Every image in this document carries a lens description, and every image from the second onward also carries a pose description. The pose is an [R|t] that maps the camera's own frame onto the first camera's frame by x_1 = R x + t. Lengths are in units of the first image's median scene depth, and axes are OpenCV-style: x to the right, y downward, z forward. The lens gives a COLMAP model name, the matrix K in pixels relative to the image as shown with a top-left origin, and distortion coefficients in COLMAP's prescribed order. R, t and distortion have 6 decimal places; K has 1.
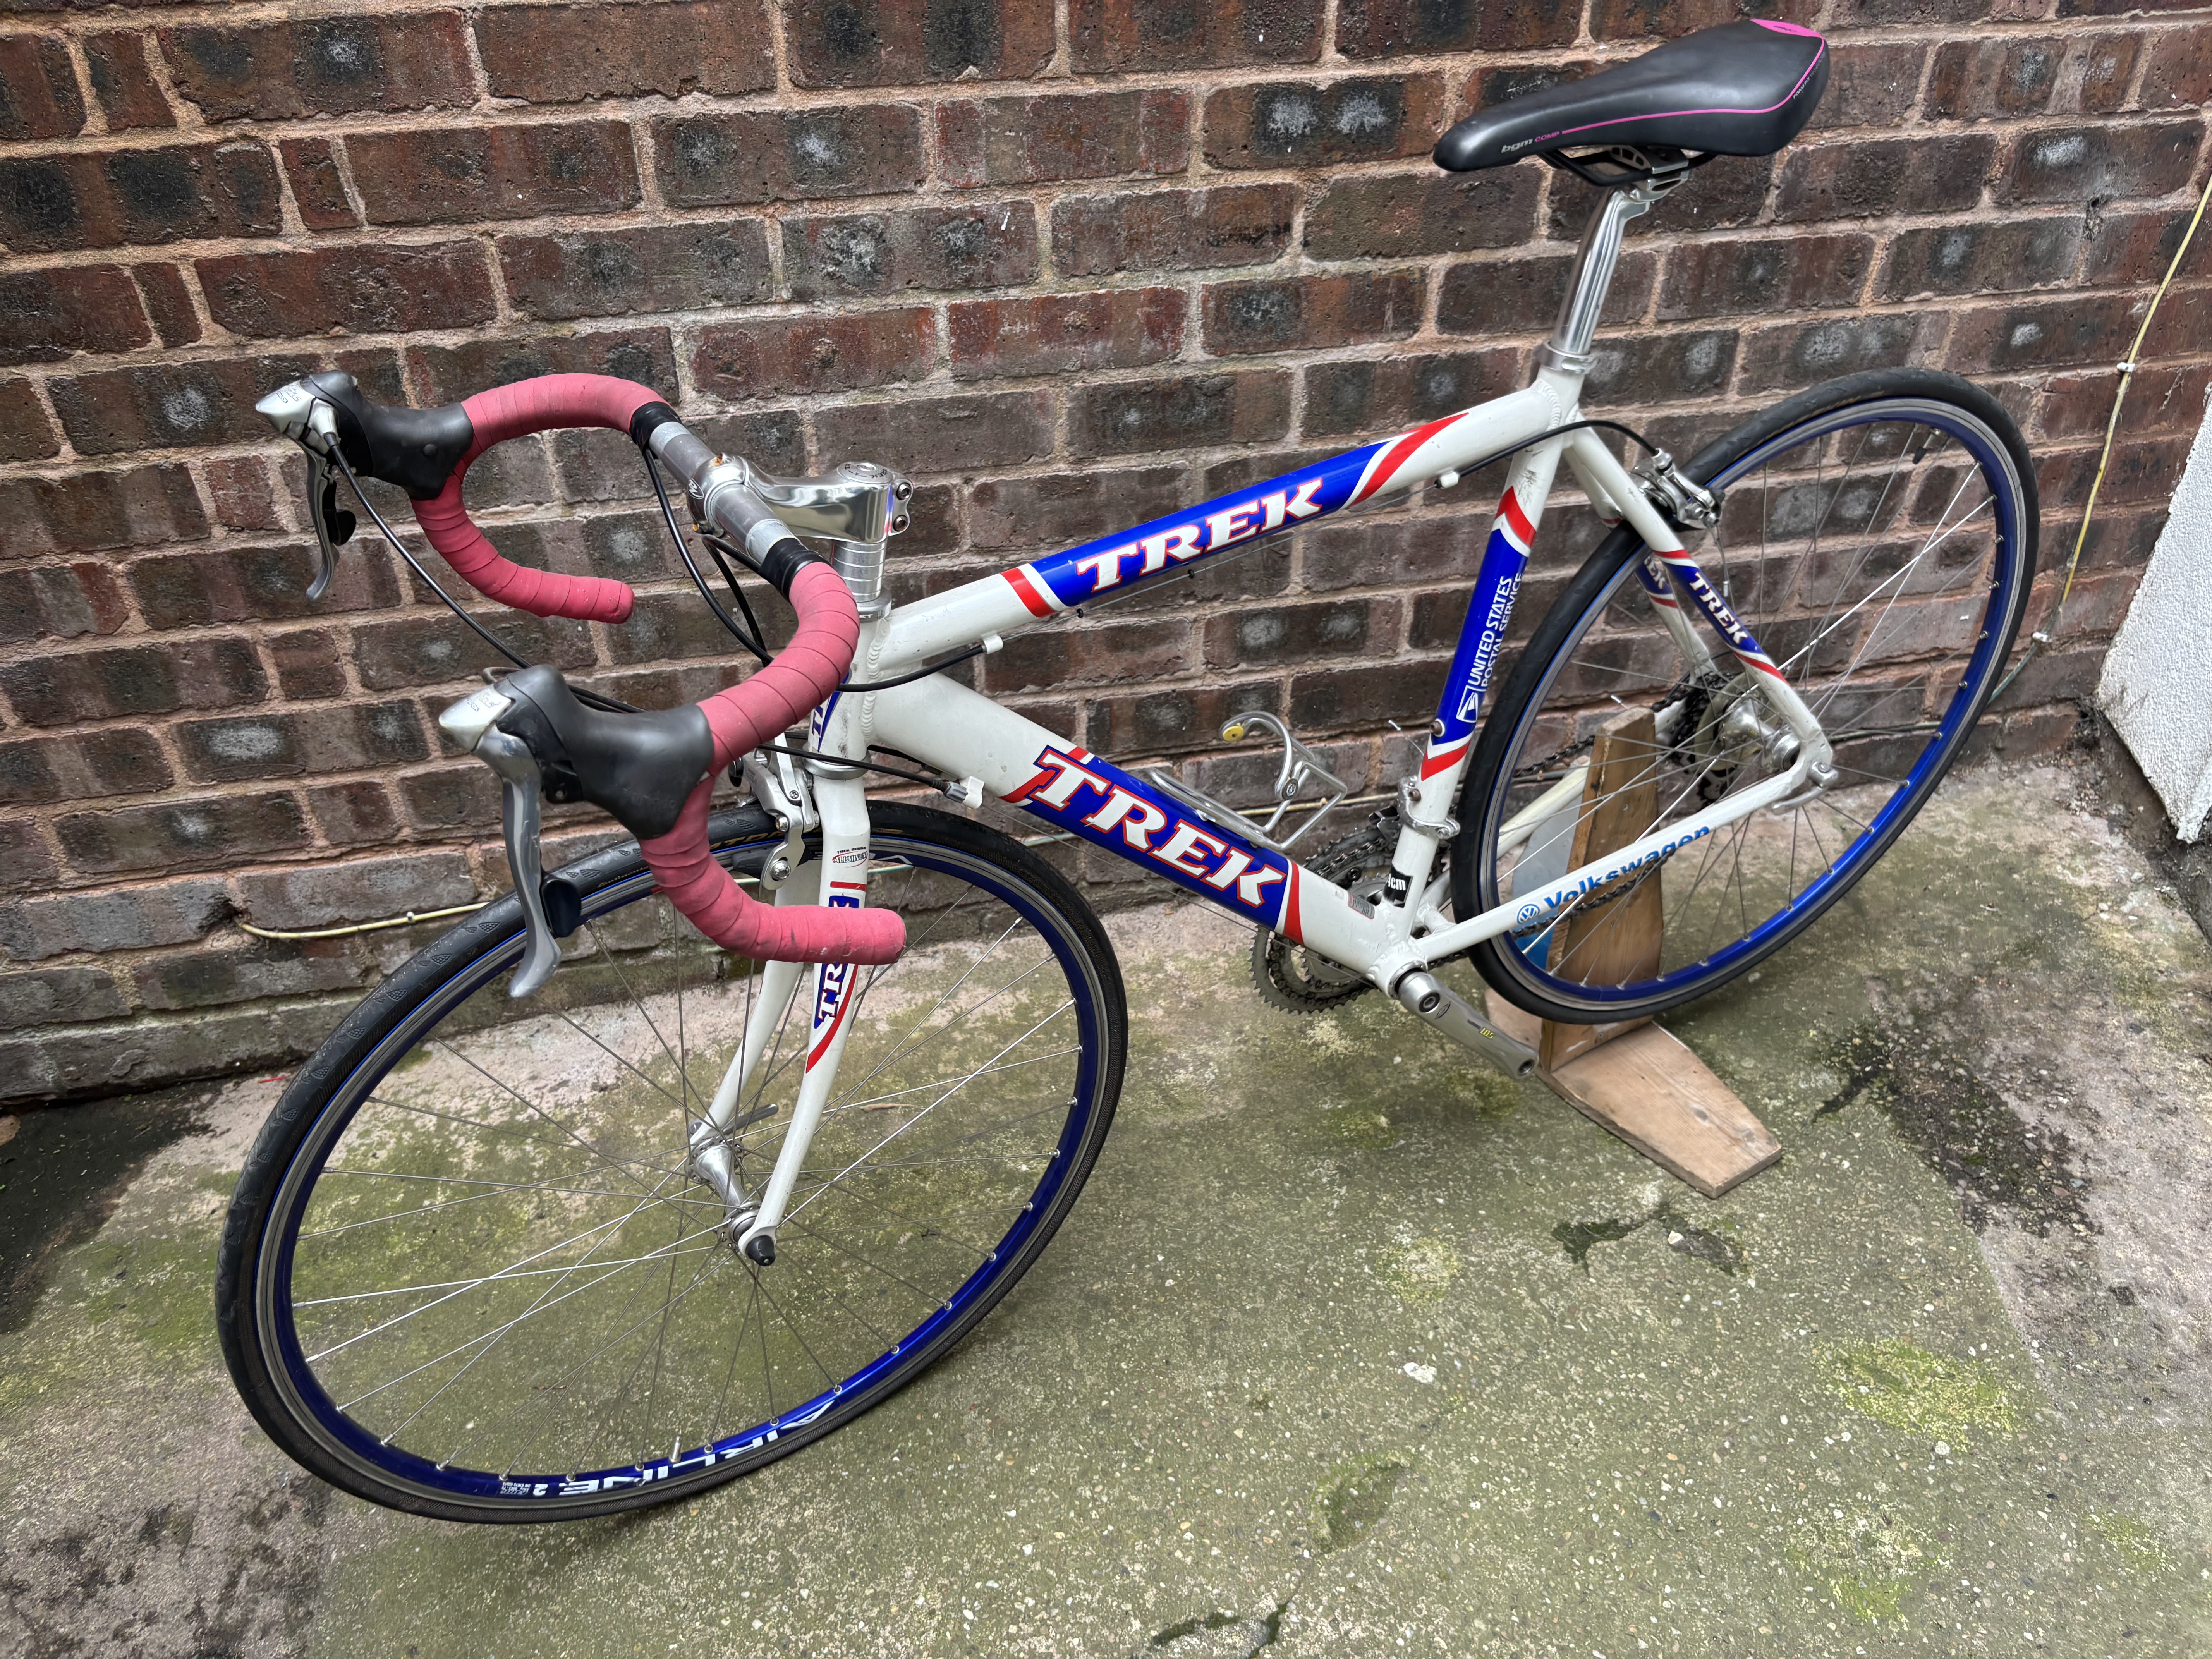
lens RADIAL K [[1681.6, 0, 1118.8], [0, 1681.6, 834.8], [0, 0, 1]] dist [0.029674, -0.036065]
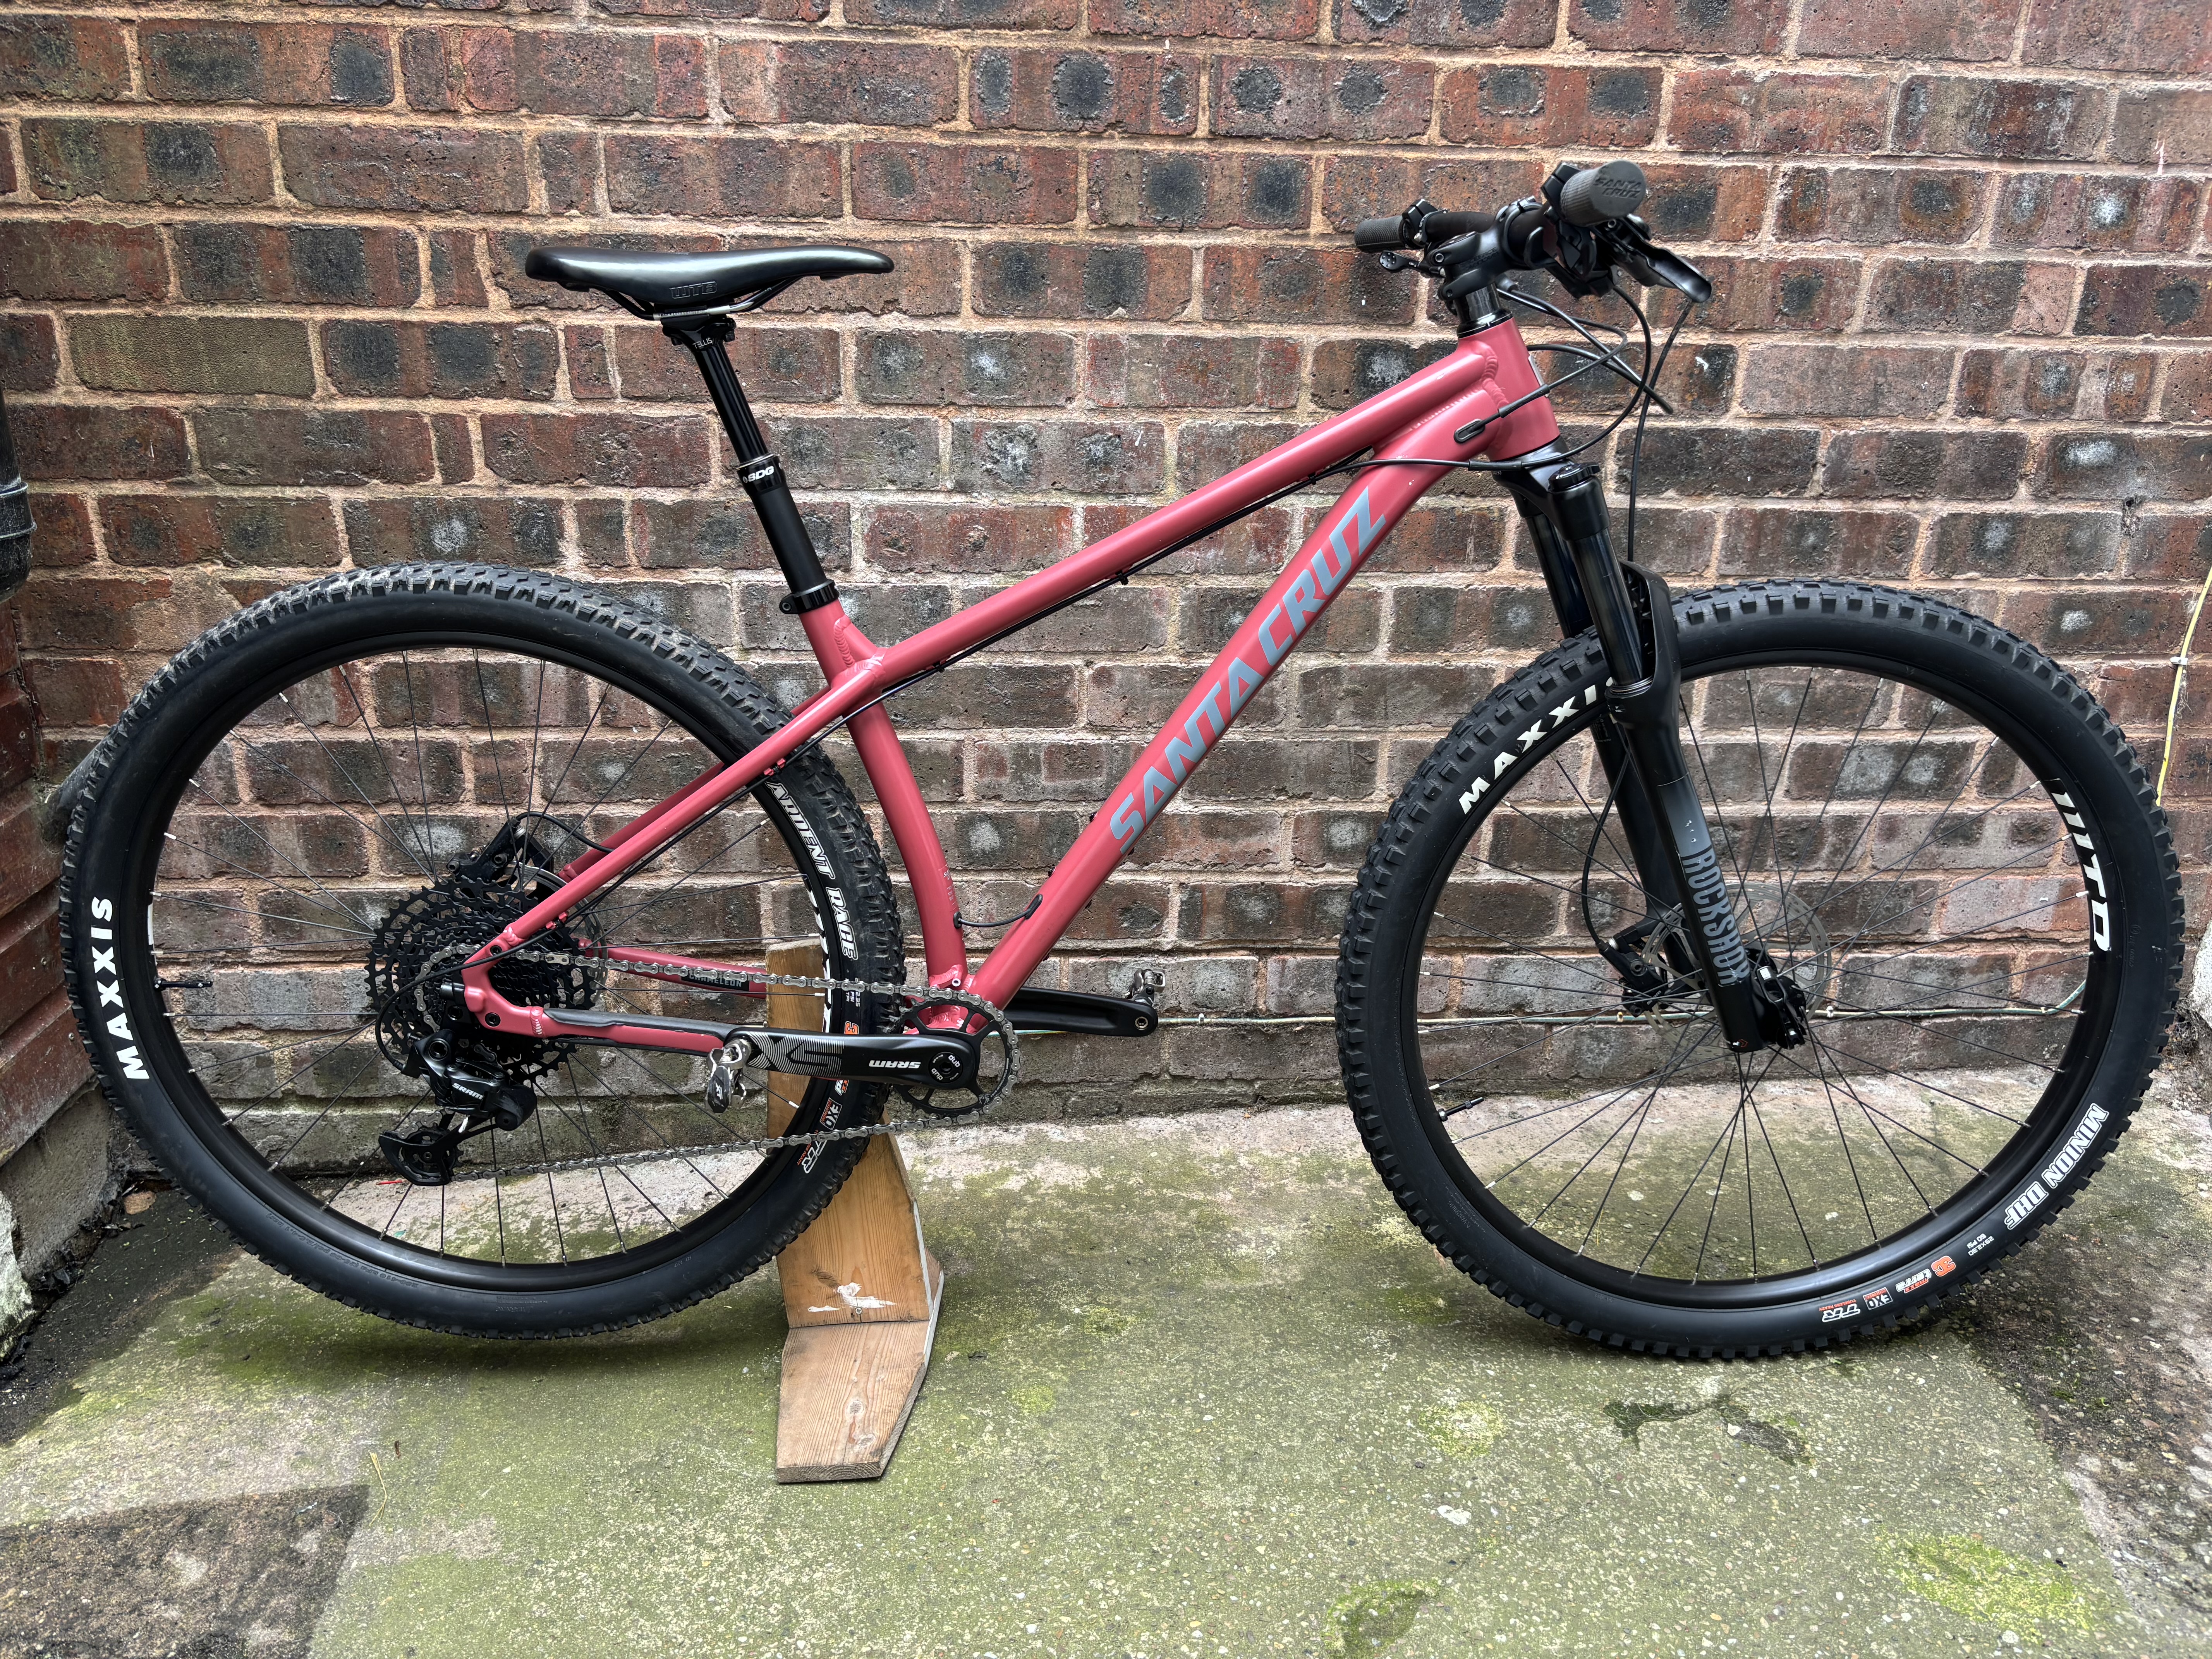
lens RADIAL K [[1668.3, 0, 1114.4], [0, 1668.3, 841.0], [0, 0, 1]] dist [0.043141, -0.052920]
pose [[0.992264, 0.071112, -0.101764, 0.051675], [-0.096349, 0.958025, -0.270010, 0.211398], [0.078292, 0.277726, 0.957465, -0.042765]]
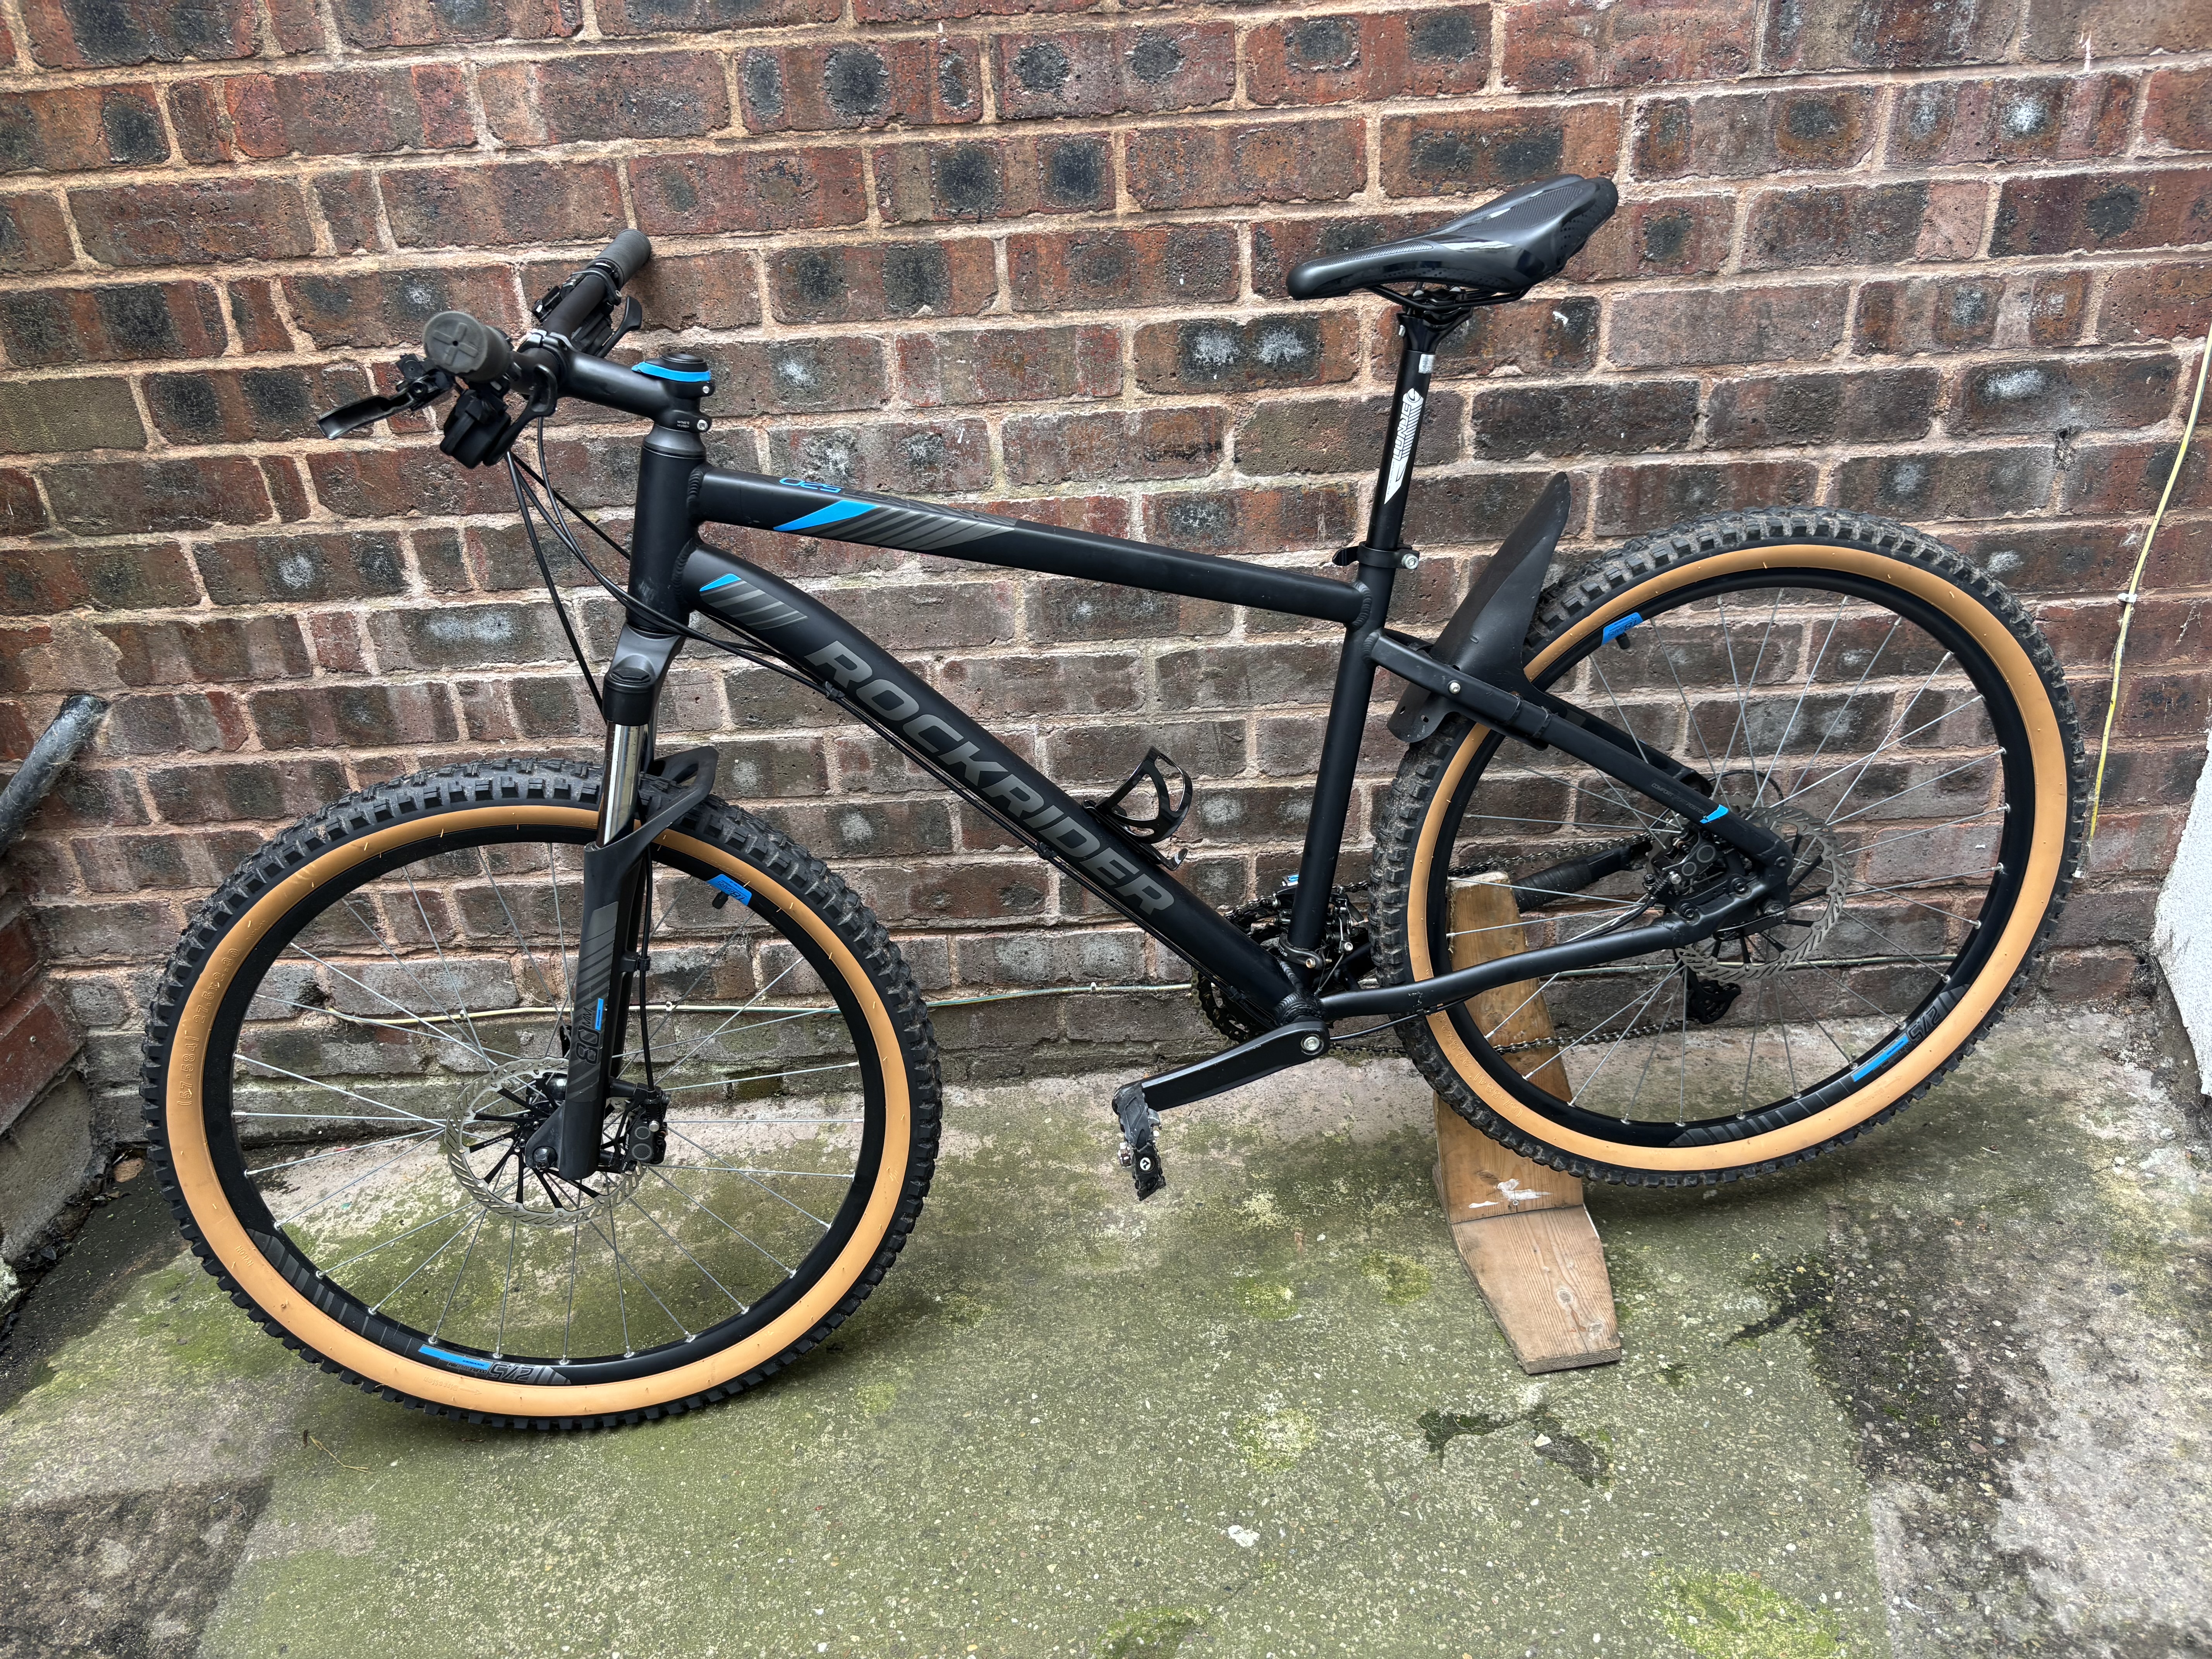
lens RADIAL K [[1667.5, 0, 1106.3], [0, 1667.5, 822.3], [0, 0, 1]] dist [0.053518, -0.069493]
pose [[0.977323, 0.059911, -0.203104, 0.258340], [-0.087054, 0.988017, -0.127455, 0.030640], [0.193035, 0.142245, 0.970826, -0.044324]]
